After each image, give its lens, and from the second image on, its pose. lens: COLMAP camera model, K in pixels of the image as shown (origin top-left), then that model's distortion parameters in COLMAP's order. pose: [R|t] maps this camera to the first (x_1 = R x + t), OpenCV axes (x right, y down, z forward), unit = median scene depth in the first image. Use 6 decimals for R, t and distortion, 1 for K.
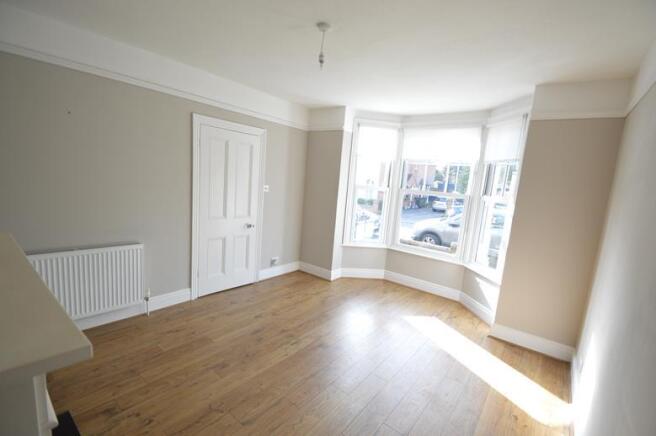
lens RADIAL K [[293.0, 0, 329.5], [0, 293.0, 219.5], [0, 0, 1]] dist [-0.018954, -0.001804]
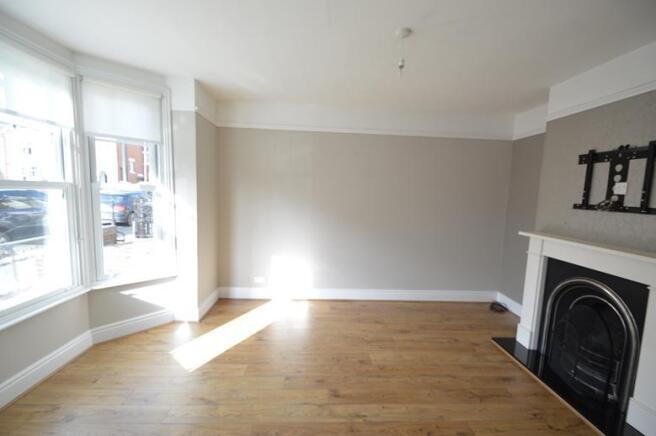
lens RADIAL K [[293.0, 0, 331.7], [0, 293.0, 222.0], [0, 0, 1]] dist [-0.018954, -0.001804]
pose [[-0.659909, -0.184345, 0.728379, -0.502687], [0.017577, 0.965381, 0.260253, -0.220597], [-0.751140, 0.184546, -0.633823, 1.410538]]
